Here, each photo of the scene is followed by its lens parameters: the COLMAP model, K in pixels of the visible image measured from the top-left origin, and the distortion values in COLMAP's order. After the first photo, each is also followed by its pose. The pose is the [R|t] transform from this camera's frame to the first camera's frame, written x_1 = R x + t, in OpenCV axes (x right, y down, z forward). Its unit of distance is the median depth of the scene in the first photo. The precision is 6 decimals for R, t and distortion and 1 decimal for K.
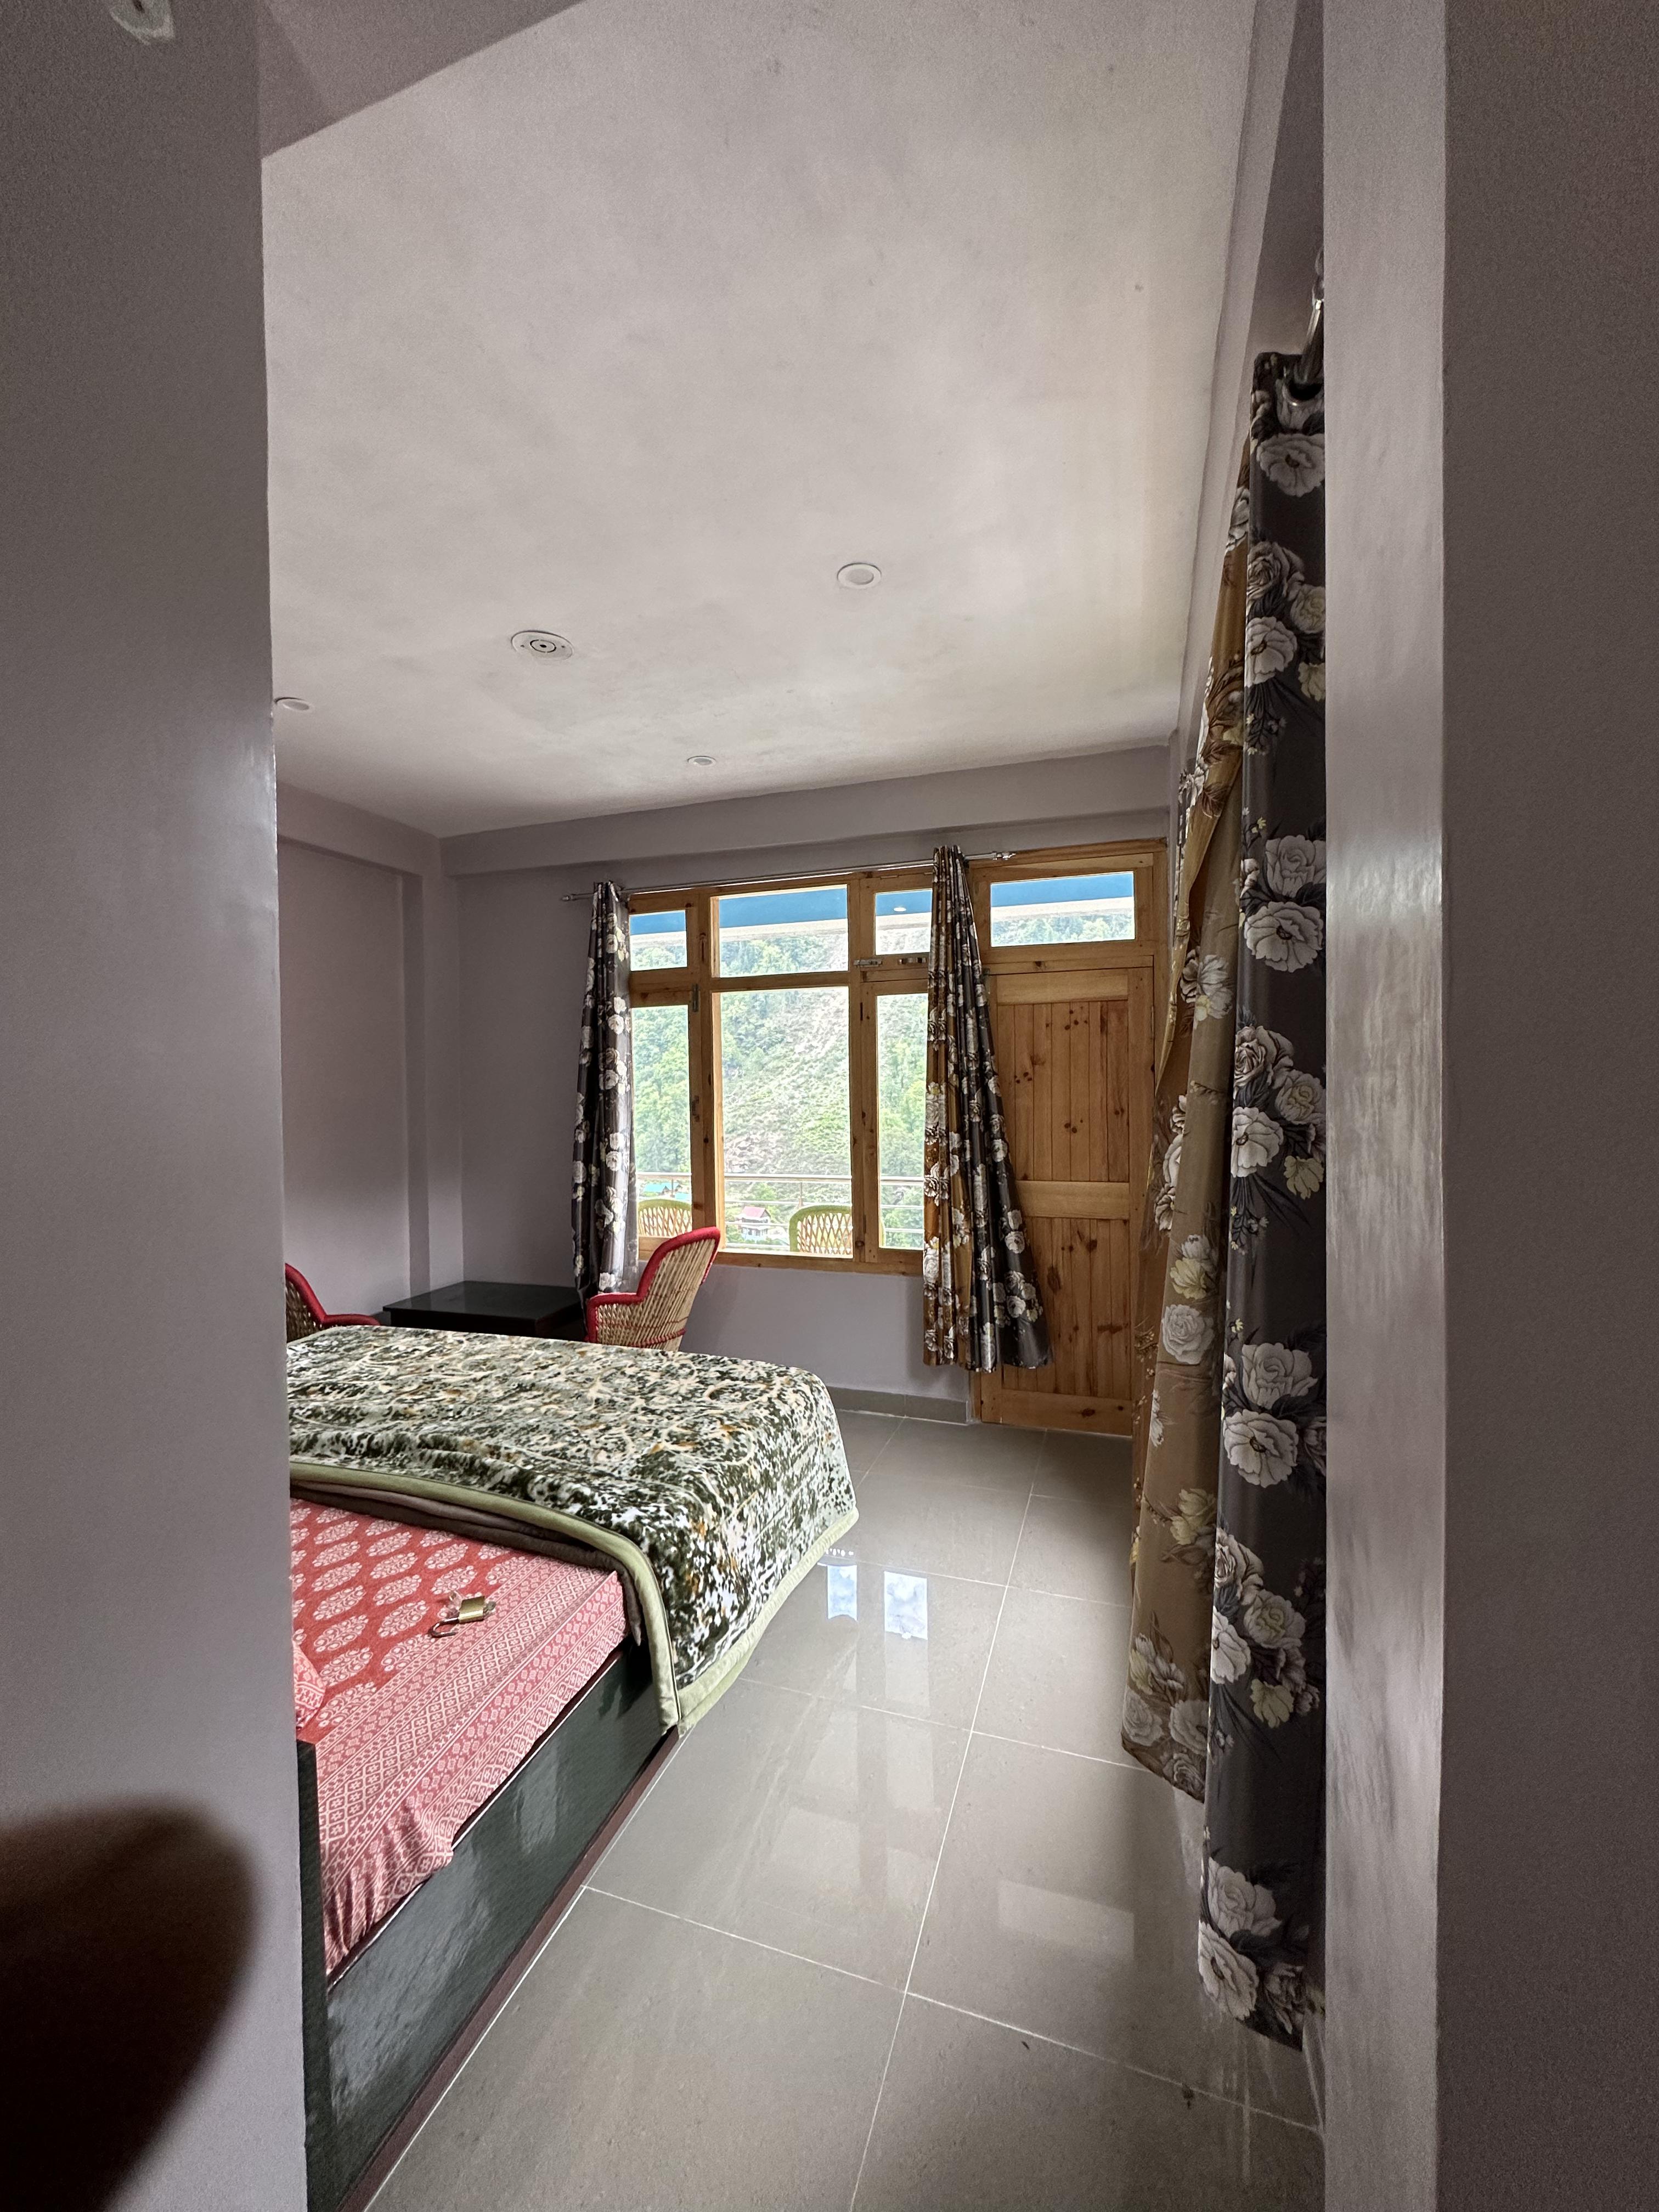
lens RADIAL K [[881.5, 0, 844.6], [0, 881.5, 1098.8], [0, 0, 1]] dist [-0.007082, -0.000982]
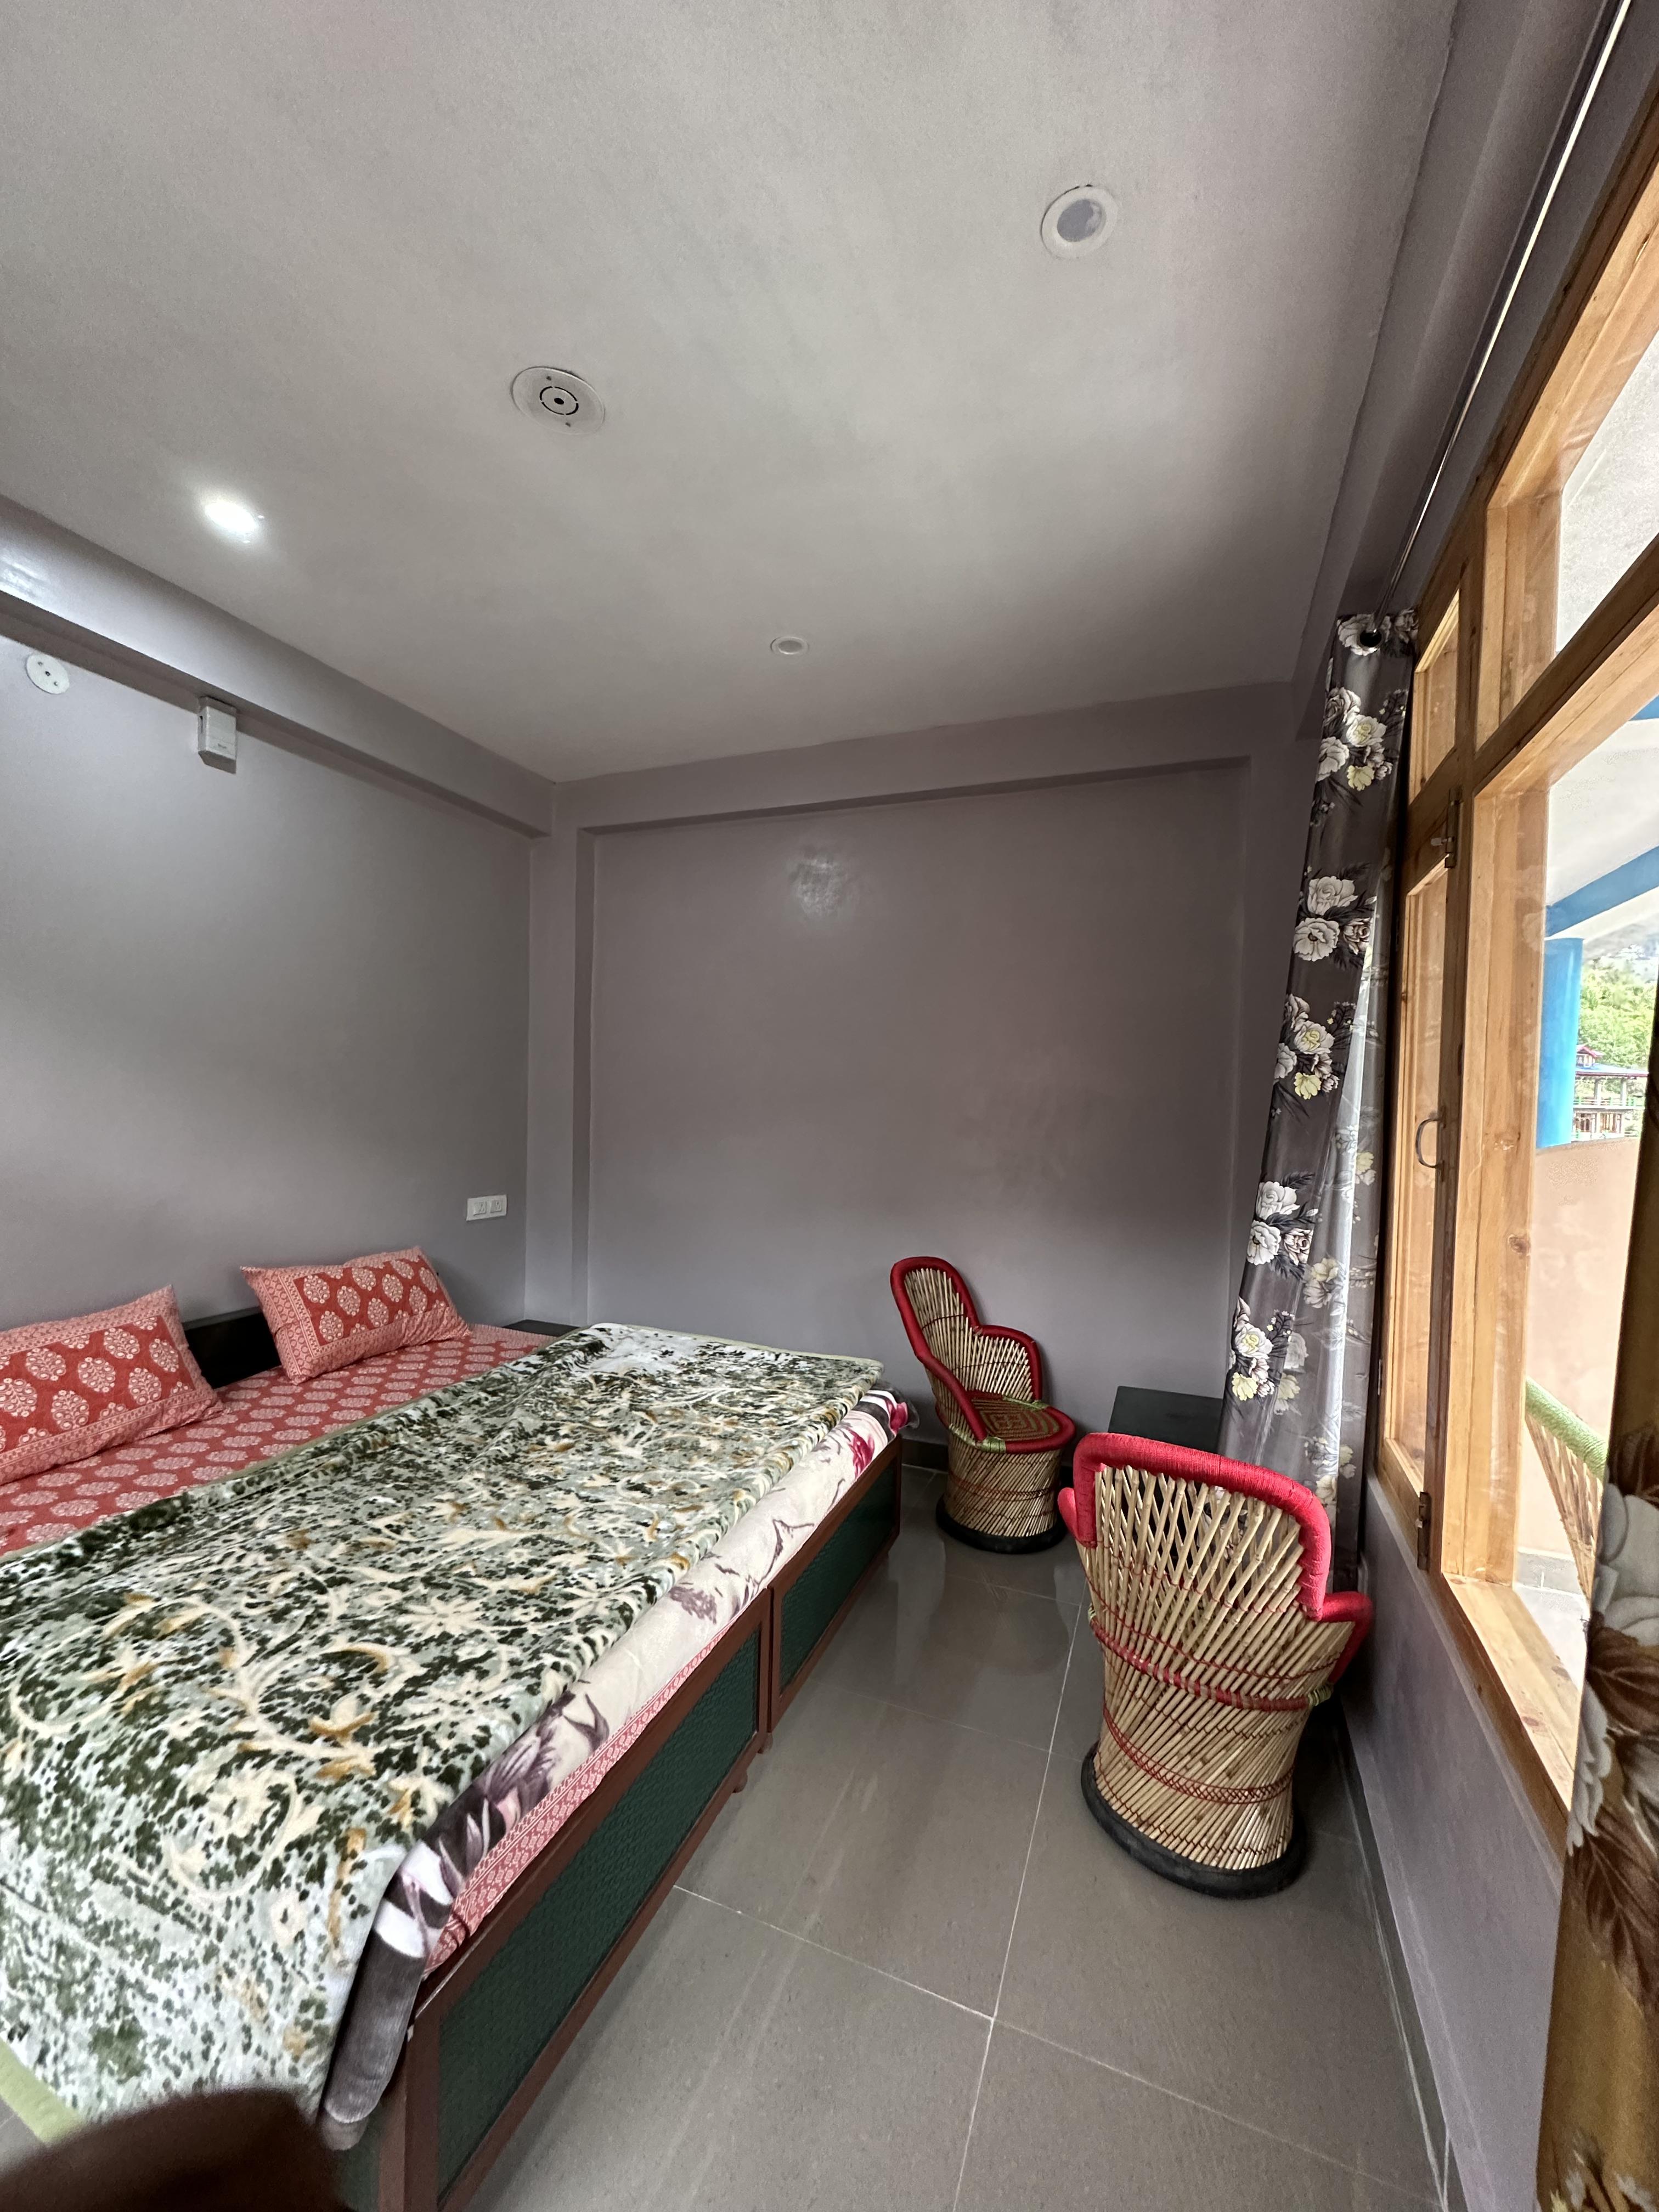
lens RADIAL K [[881.5, 0, 827.9], [0, 881.5, 1105.9], [0, 0, 1]] dist [-0.007082, -0.000982]
pose [[-0.060523, 0.025531, -0.997840, 0.320961], [-0.041995, 0.998723, 0.028101, -0.004897], [0.997283, 0.043605, -0.059374, 1.259423]]
